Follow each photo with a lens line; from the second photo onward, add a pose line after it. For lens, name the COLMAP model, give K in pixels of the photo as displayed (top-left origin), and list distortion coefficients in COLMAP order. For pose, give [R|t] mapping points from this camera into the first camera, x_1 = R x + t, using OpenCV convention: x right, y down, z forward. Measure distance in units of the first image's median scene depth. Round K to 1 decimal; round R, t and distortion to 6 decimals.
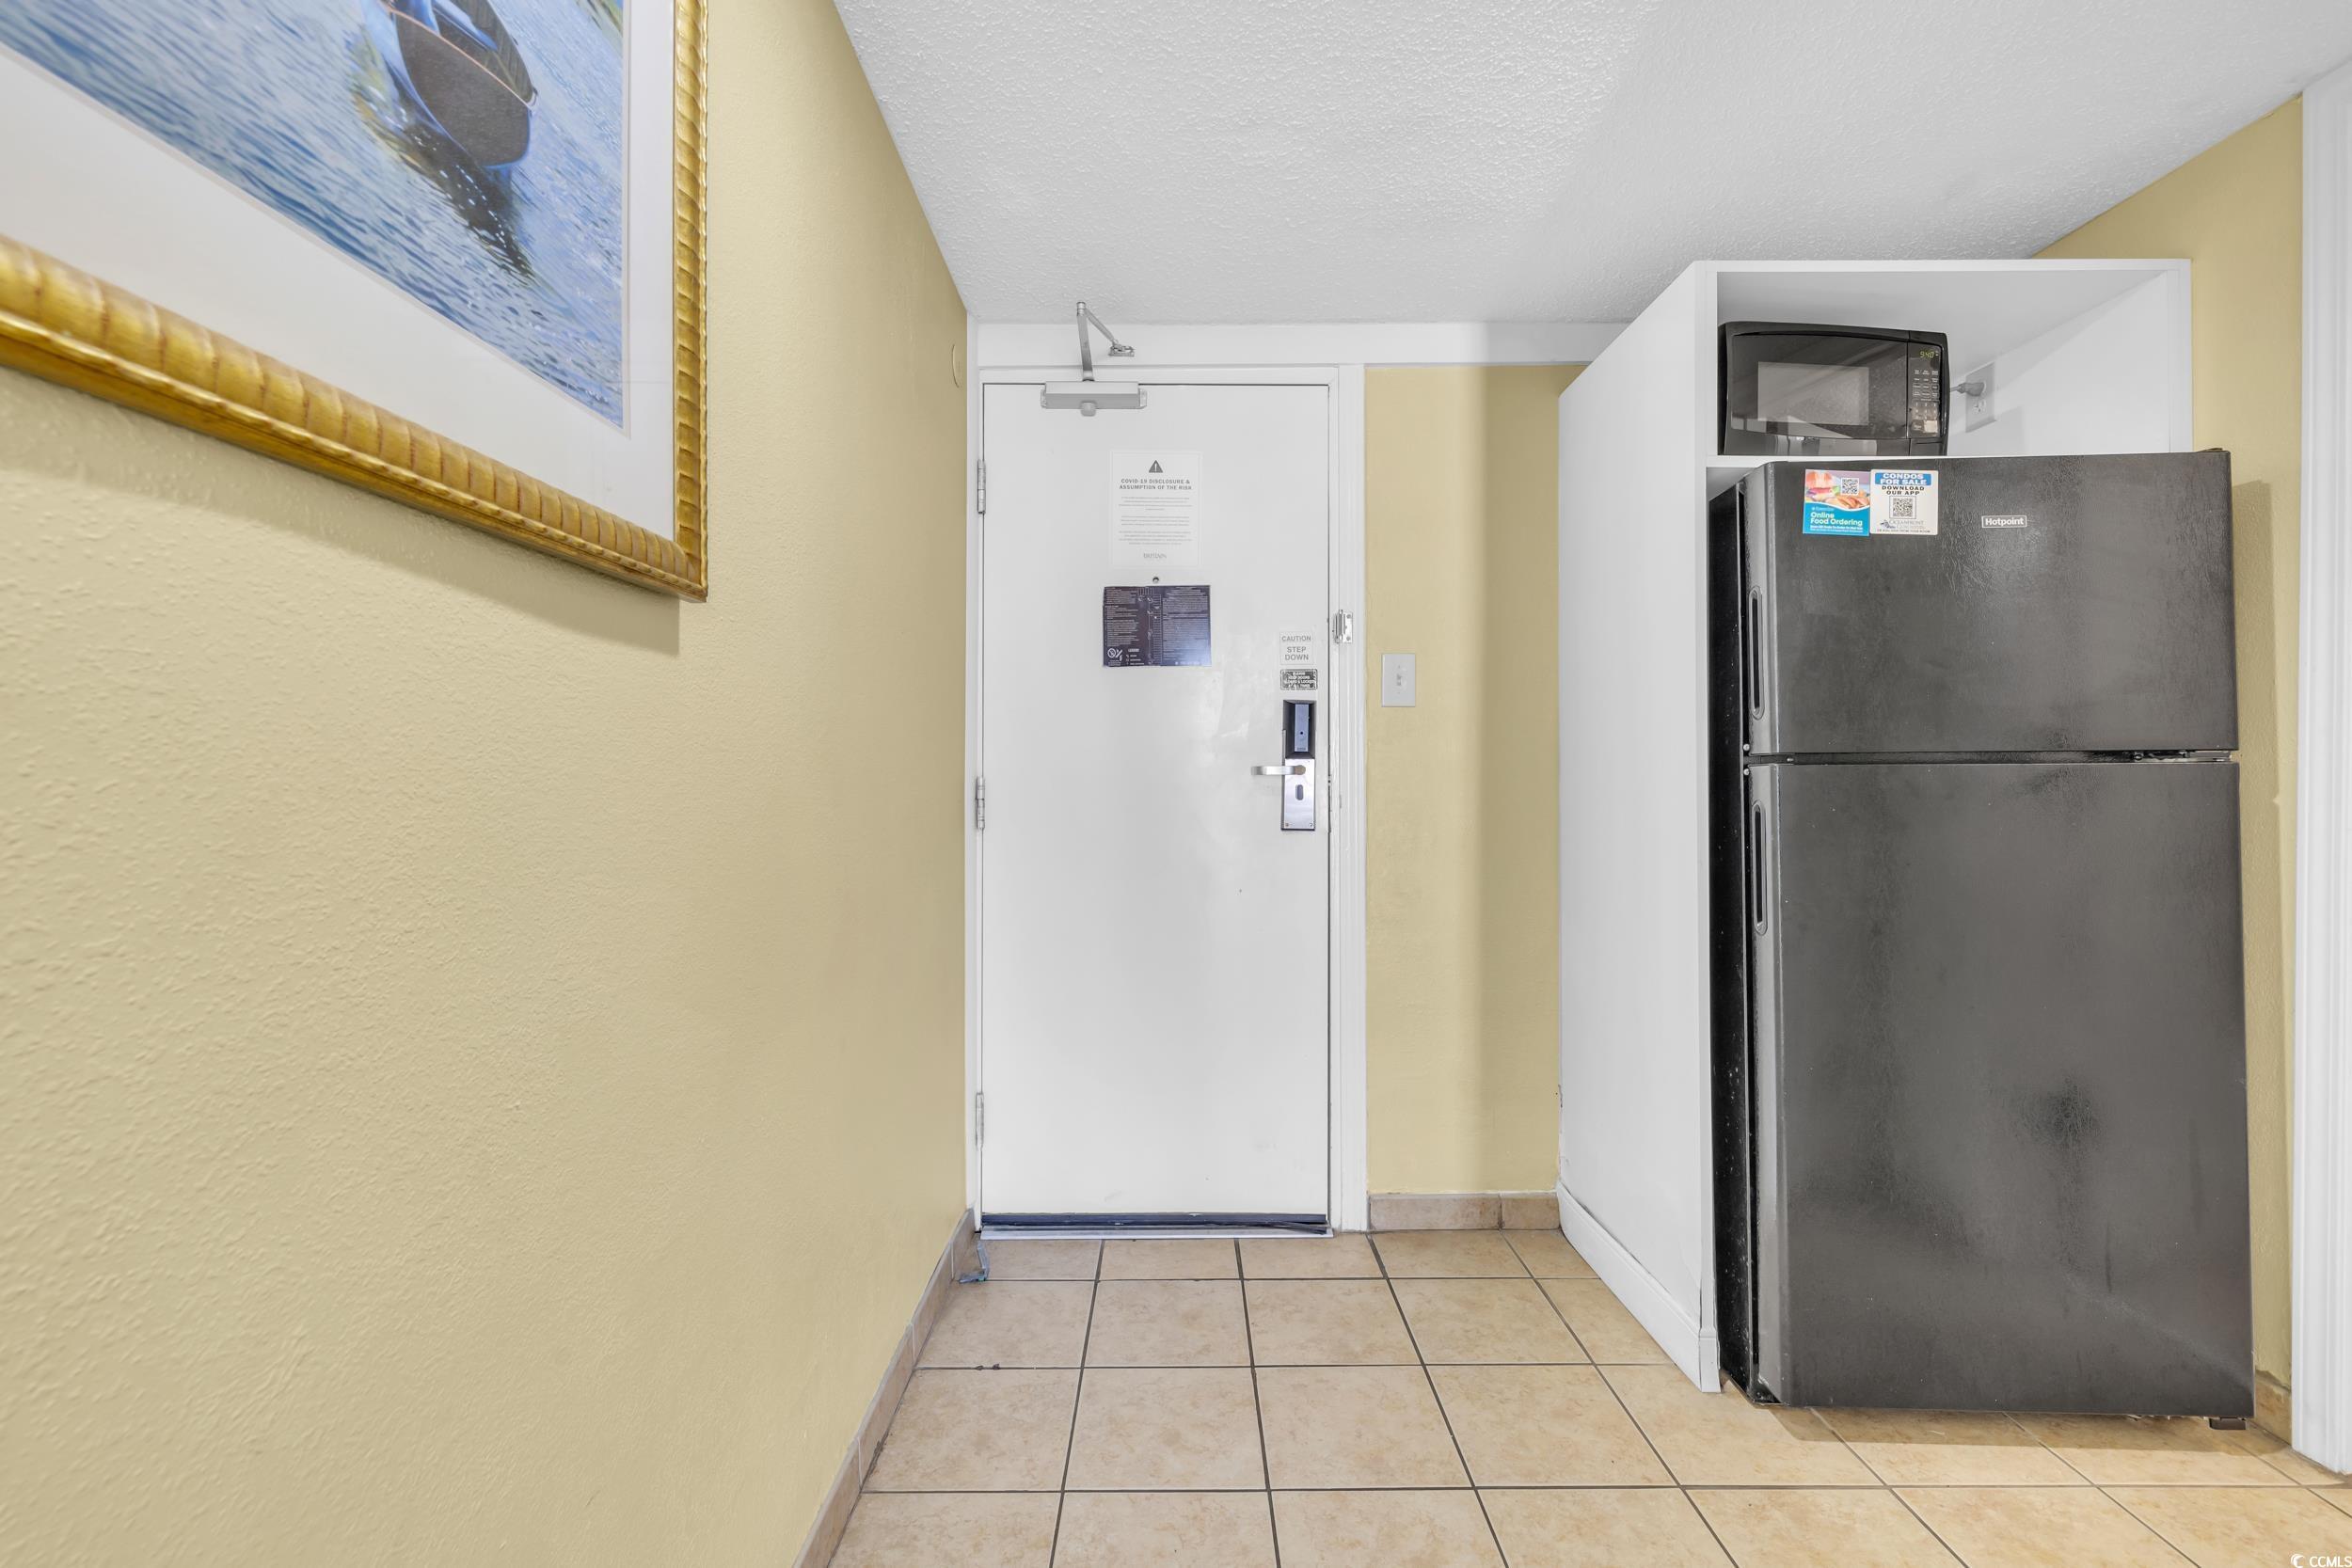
lens RADIAL K [[995.6, 0, 1210.0], [0, 995.6, 762.5], [0, 0, 1]] dist [-0.002509, 0.001256]
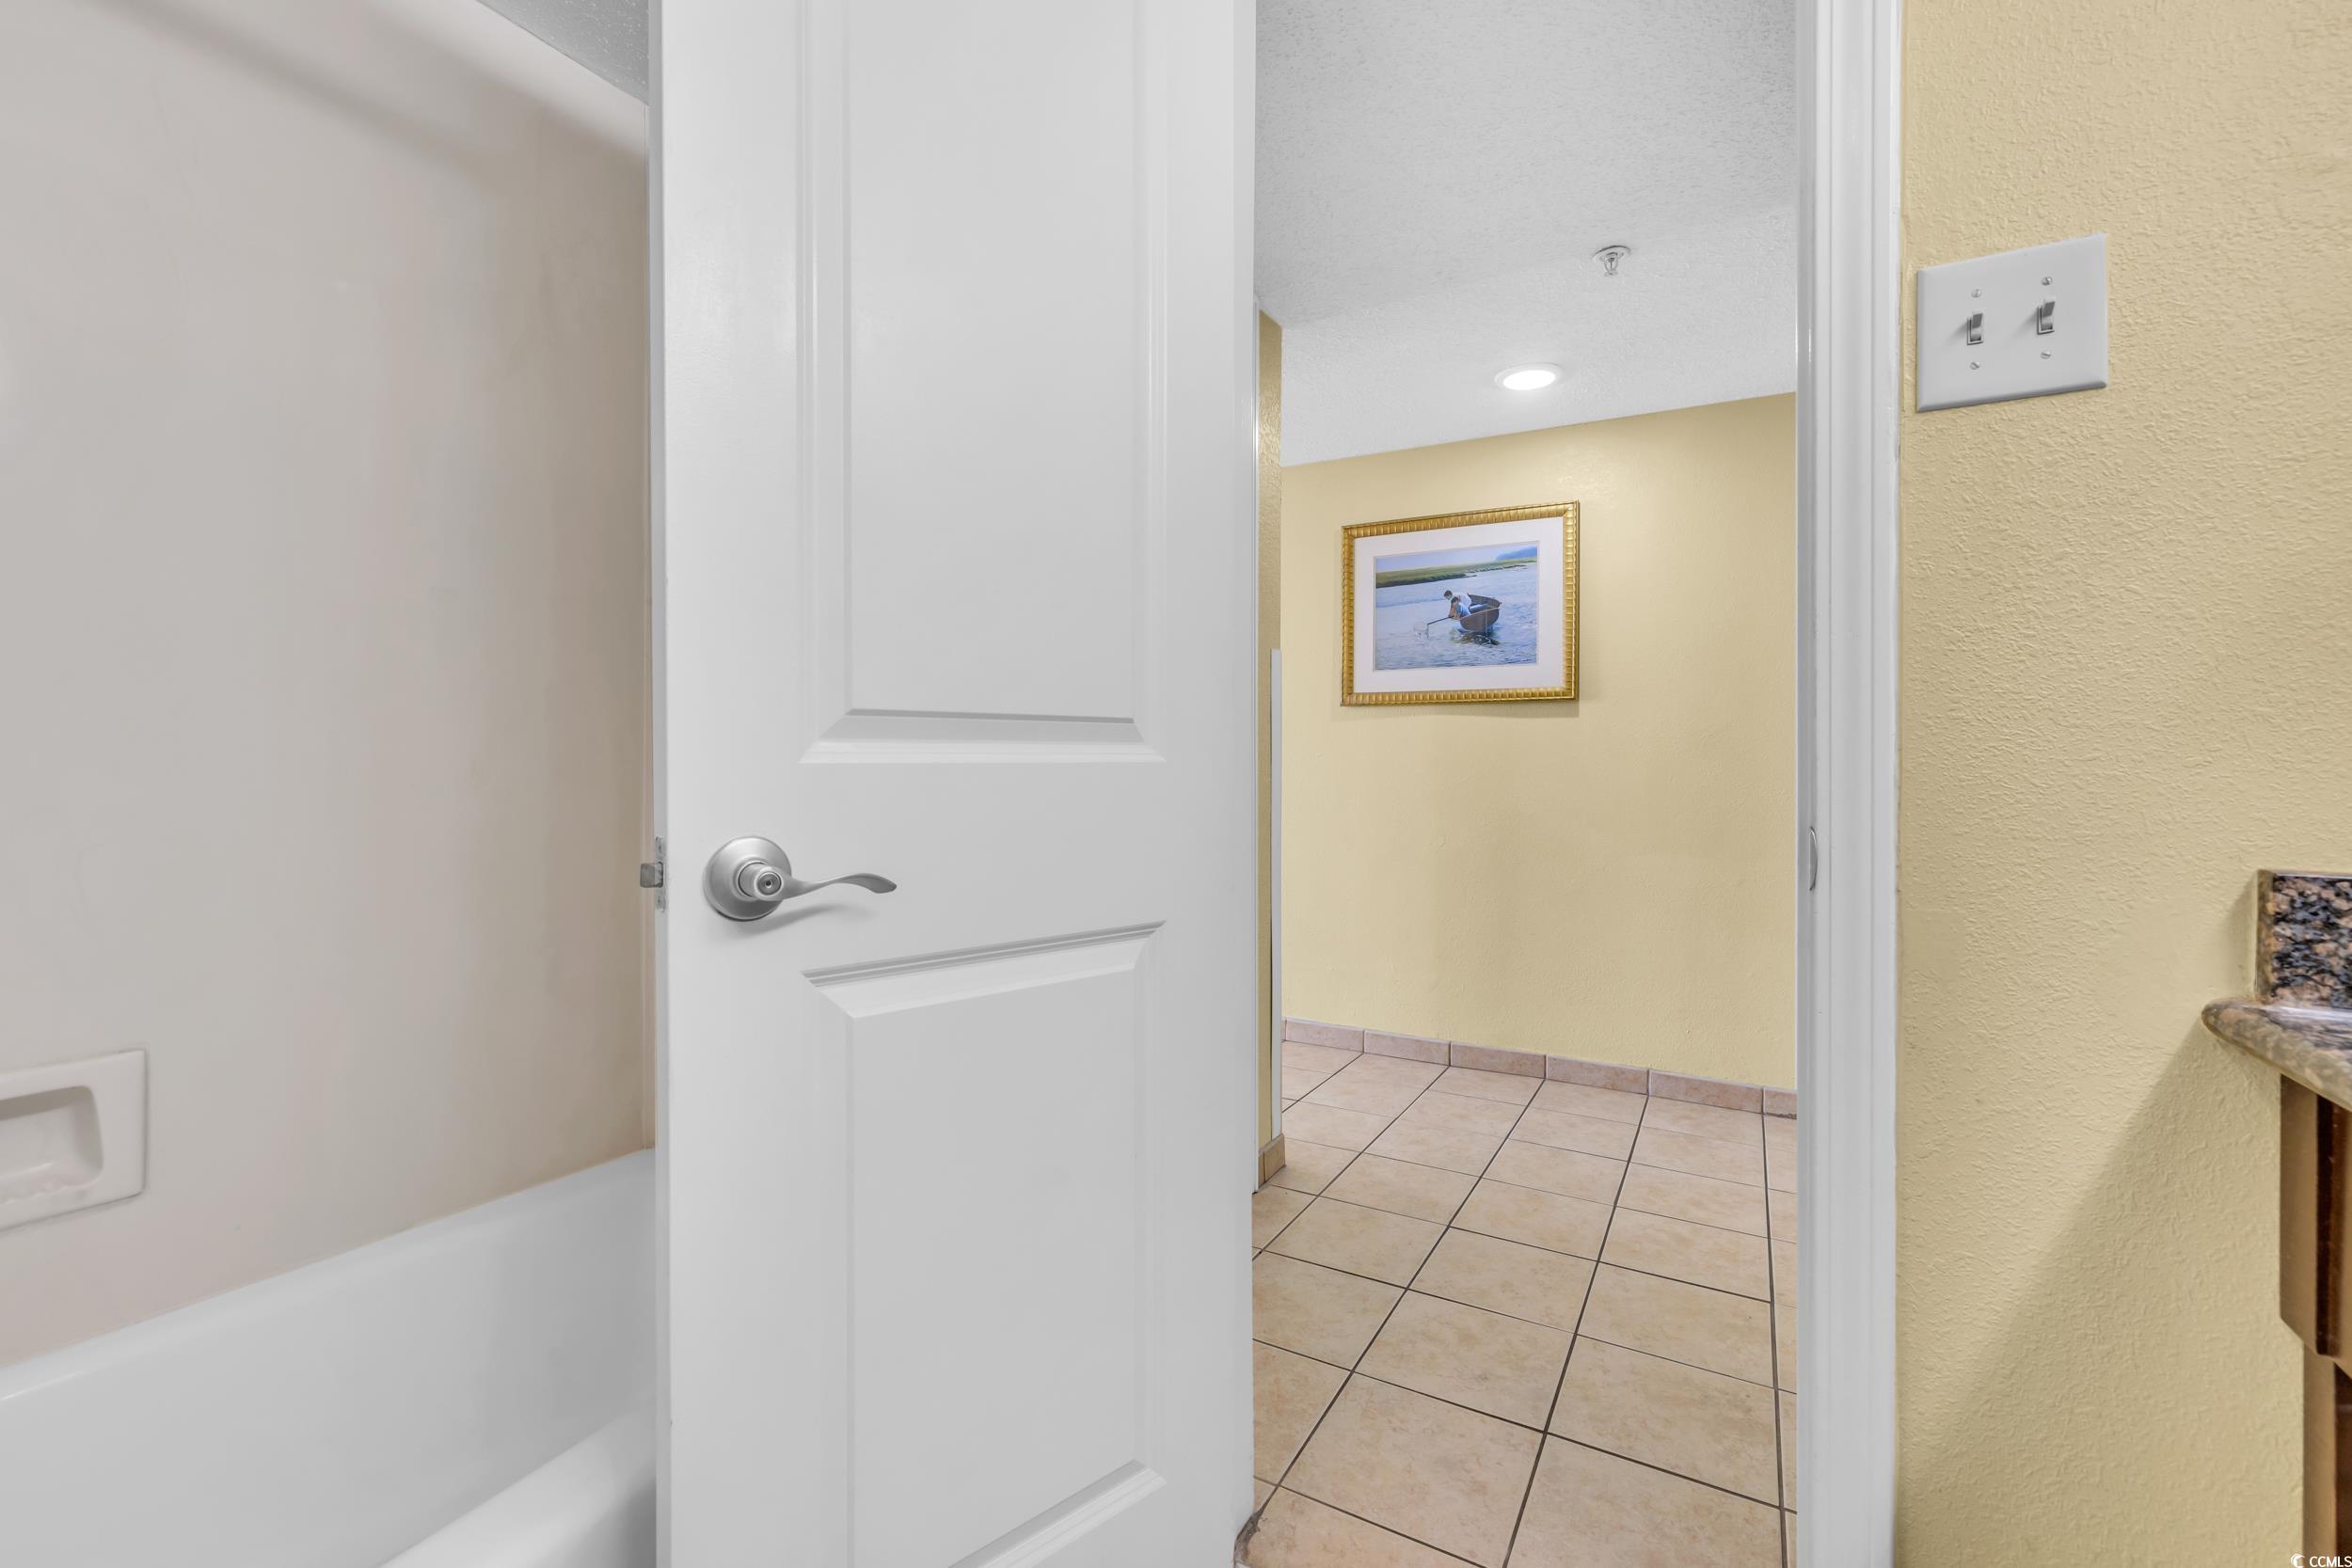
lens RADIAL K [[995.6, 0, 1176.3], [0, 995.6, 785.6], [0, 0, 1]] dist [-0.002509, 0.001256]
pose [[-0.497903, 0.006287, -0.867210, 4.008856], [0.000046, 0.999974, 0.007223, 0.122810], [0.867233, 0.003557, -0.497890, 1.990909]]
